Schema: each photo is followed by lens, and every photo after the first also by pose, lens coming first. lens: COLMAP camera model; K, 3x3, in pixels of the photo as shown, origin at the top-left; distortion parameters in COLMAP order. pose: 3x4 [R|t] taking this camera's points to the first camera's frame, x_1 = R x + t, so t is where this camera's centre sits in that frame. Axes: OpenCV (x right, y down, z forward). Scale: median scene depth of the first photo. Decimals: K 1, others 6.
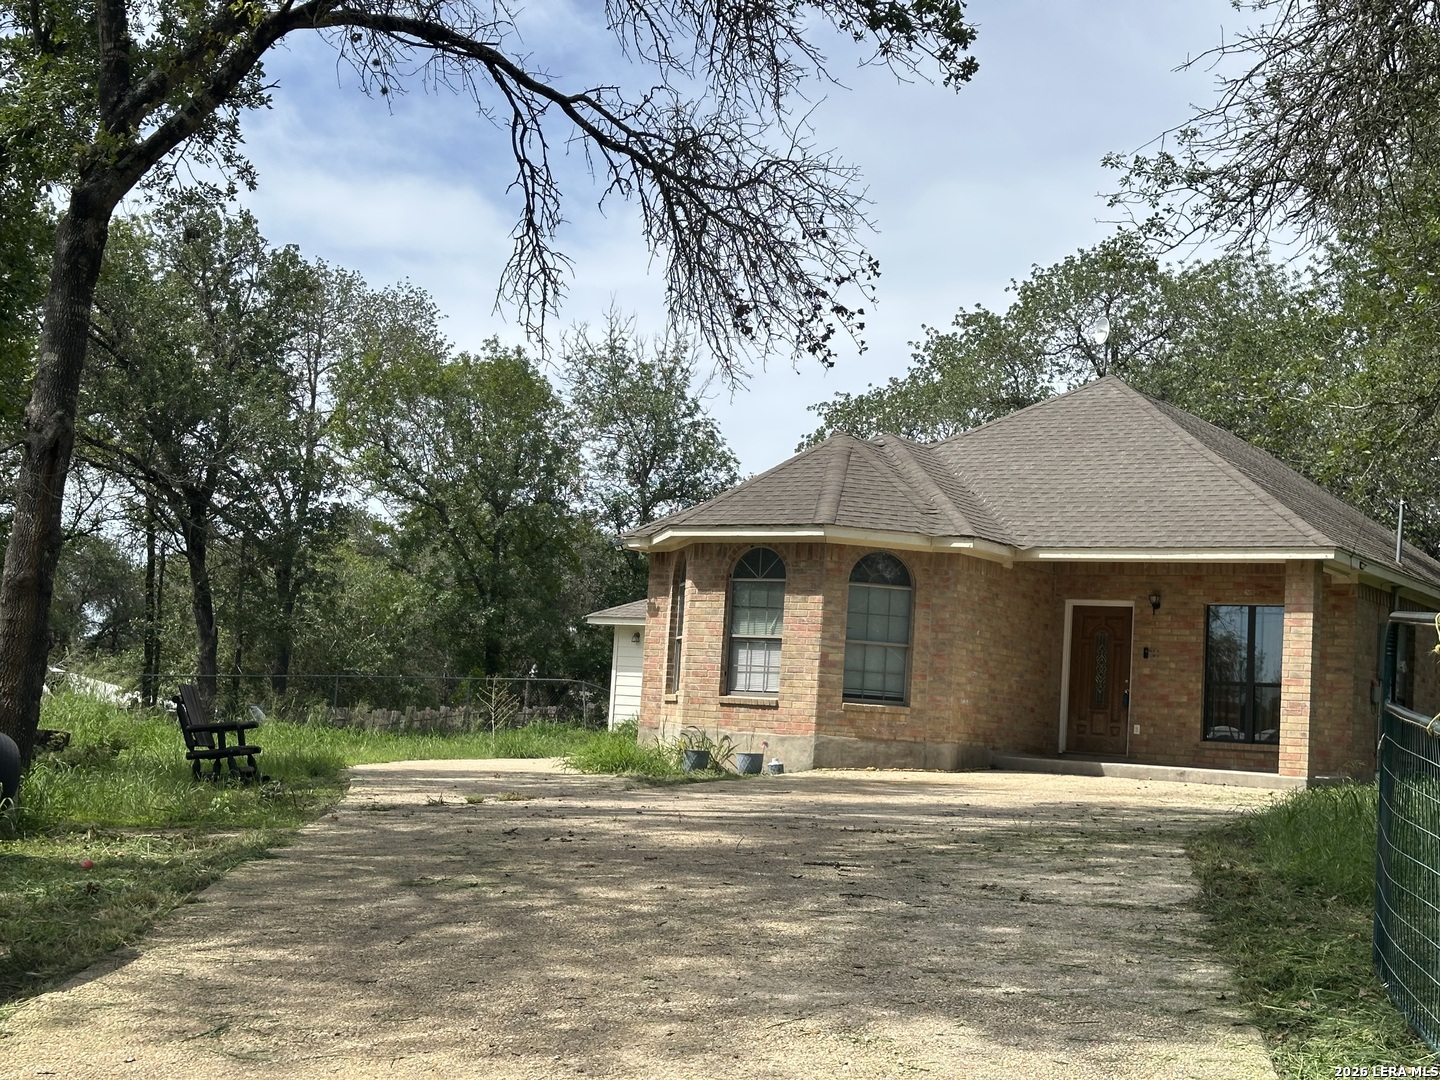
lens RADIAL K [[2057.9, 0, 709.7], [0, 2057.9, 546.3], [0, 0, 1]] dist [0.190534, 0.000000]
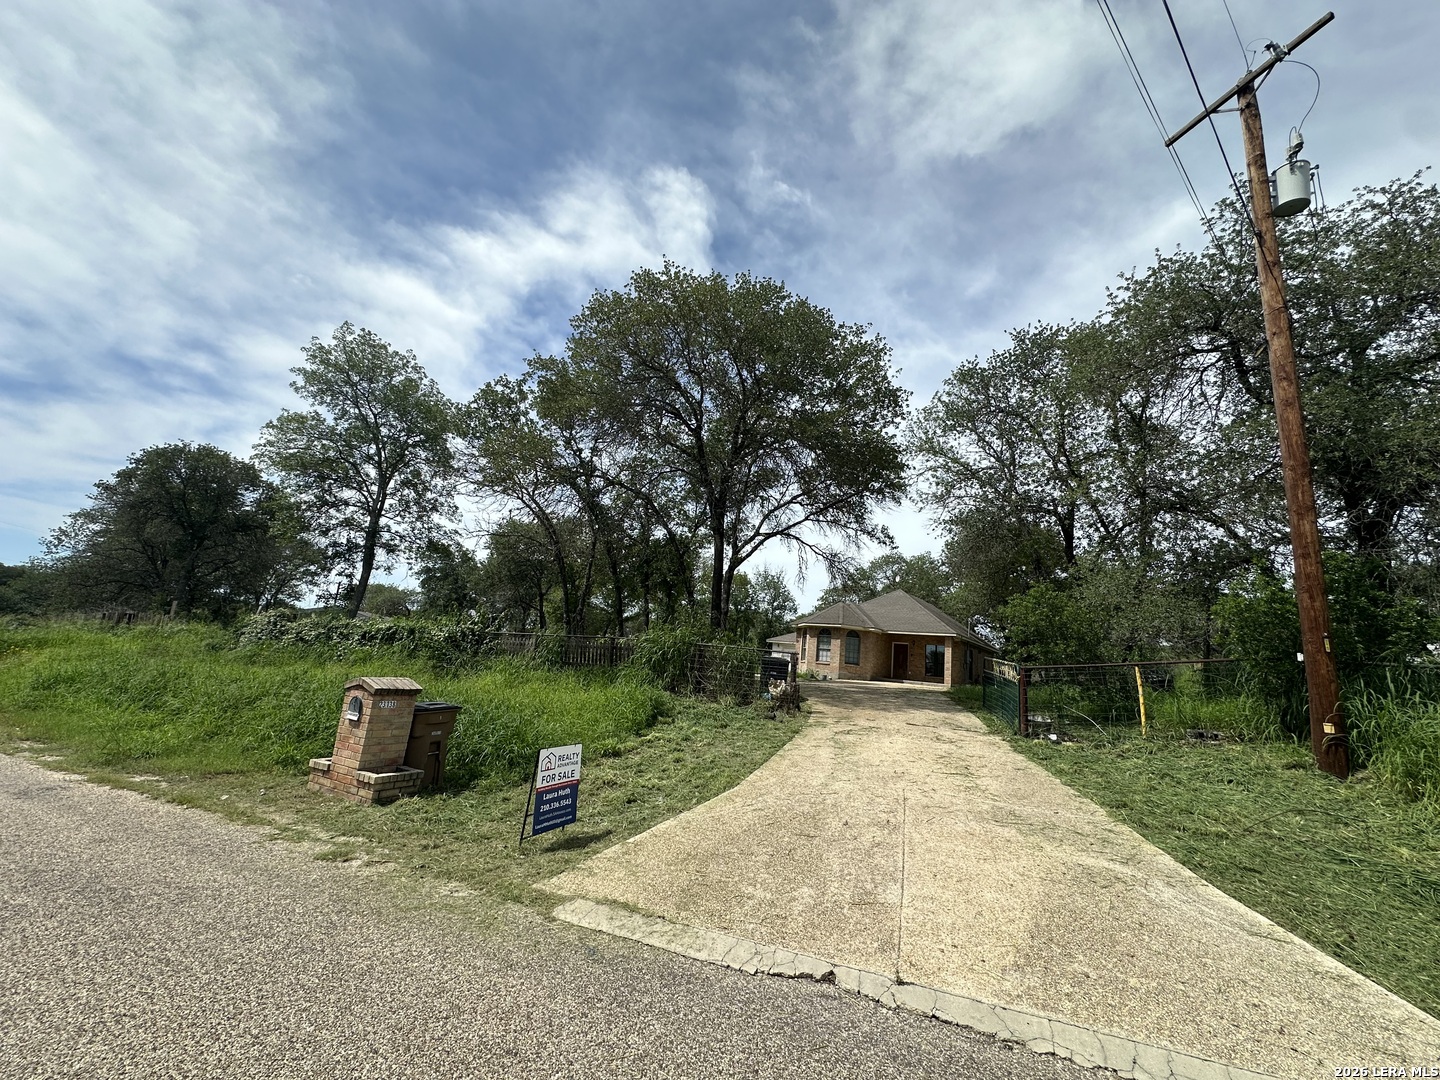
lens RADIAL K [[583.2, 0, 696.9], [0, 583.2, 530.1], [0, 0, 1]] dist [-0.000531, 0.000760]
pose [[0.994968, 0.021721, -0.097814, -0.132028], [-0.035223, 0.989736, -0.138498, -0.024598], [0.093802, 0.141246, 0.985521, -0.308676]]
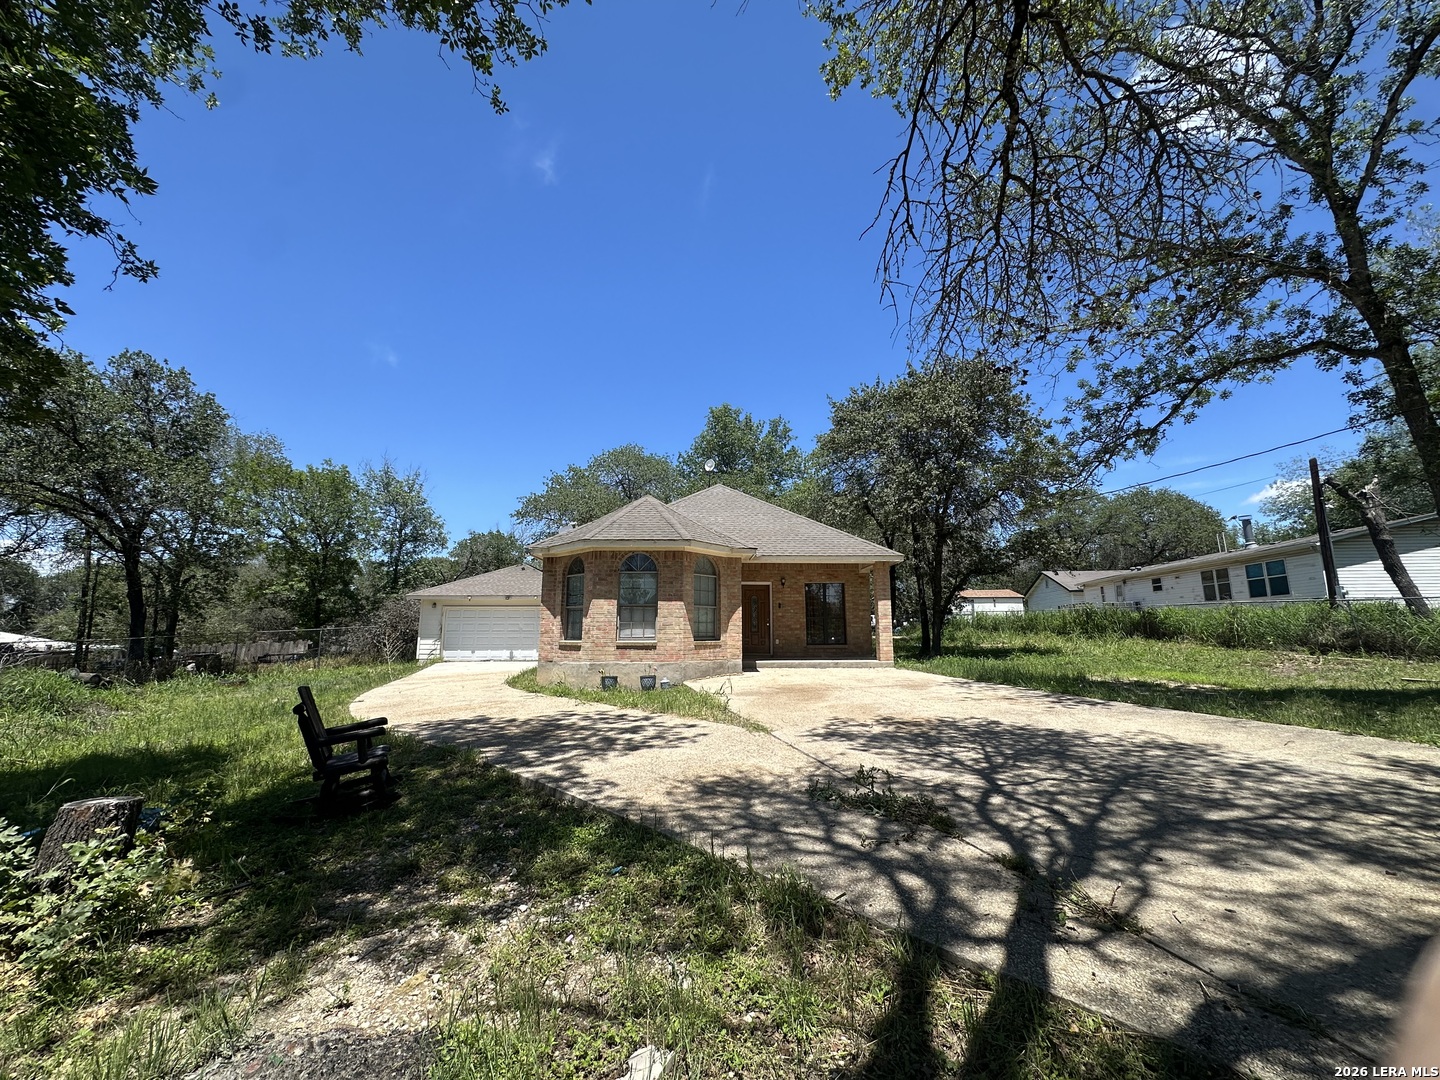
lens RADIAL K [[583.2, 0, 721.0], [0, 583.2, 532.8], [0, 0, 1]] dist [-0.000531, 0.000760]
pose [[0.820894, 0.035637, 0.569968, -0.196719], [0.000119, 0.998040, -0.062574, 0.013597], [-0.571081, 0.051435, 0.819281, 0.549164]]
